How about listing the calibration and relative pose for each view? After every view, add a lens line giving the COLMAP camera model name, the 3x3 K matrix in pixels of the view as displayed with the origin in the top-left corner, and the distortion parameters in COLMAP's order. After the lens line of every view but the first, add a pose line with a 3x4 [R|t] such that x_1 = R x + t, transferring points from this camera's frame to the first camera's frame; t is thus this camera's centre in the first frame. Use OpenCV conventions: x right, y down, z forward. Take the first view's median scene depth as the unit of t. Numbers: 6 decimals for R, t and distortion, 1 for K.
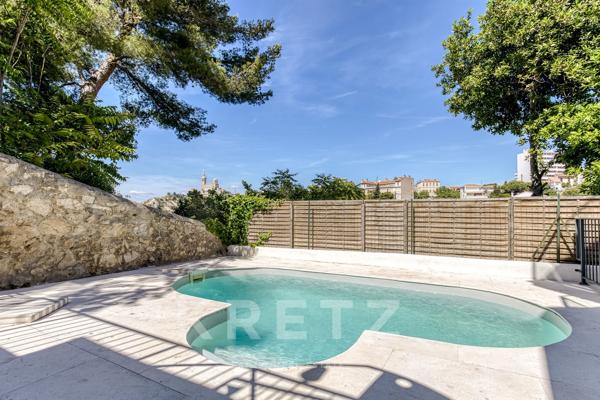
lens RADIAL K [[306.9, 0, 300.0], [0, 306.9, 200.0], [0, 0, 1]] dist [-0.000258, -0.000119]
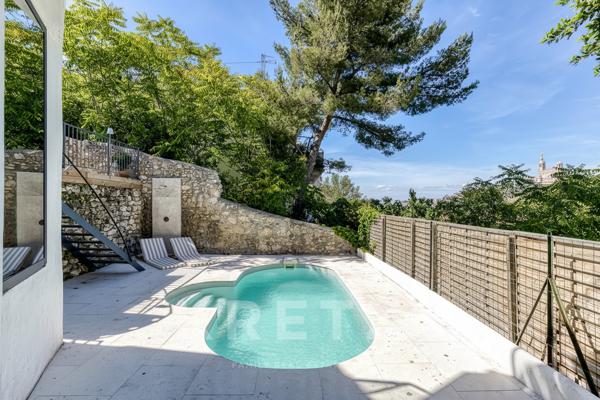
lens RADIAL K [[284.2, 0, 300.0], [0, 284.2, 200.0], [0, 0, 1]] dist [-0.000017, -0.000023]
pose [[0.478654, -0.011730, -0.877925, 0.976040], [0.043444, 0.999002, 0.010339, -0.101753], [0.876928, -0.043089, 0.478686, 0.339296]]
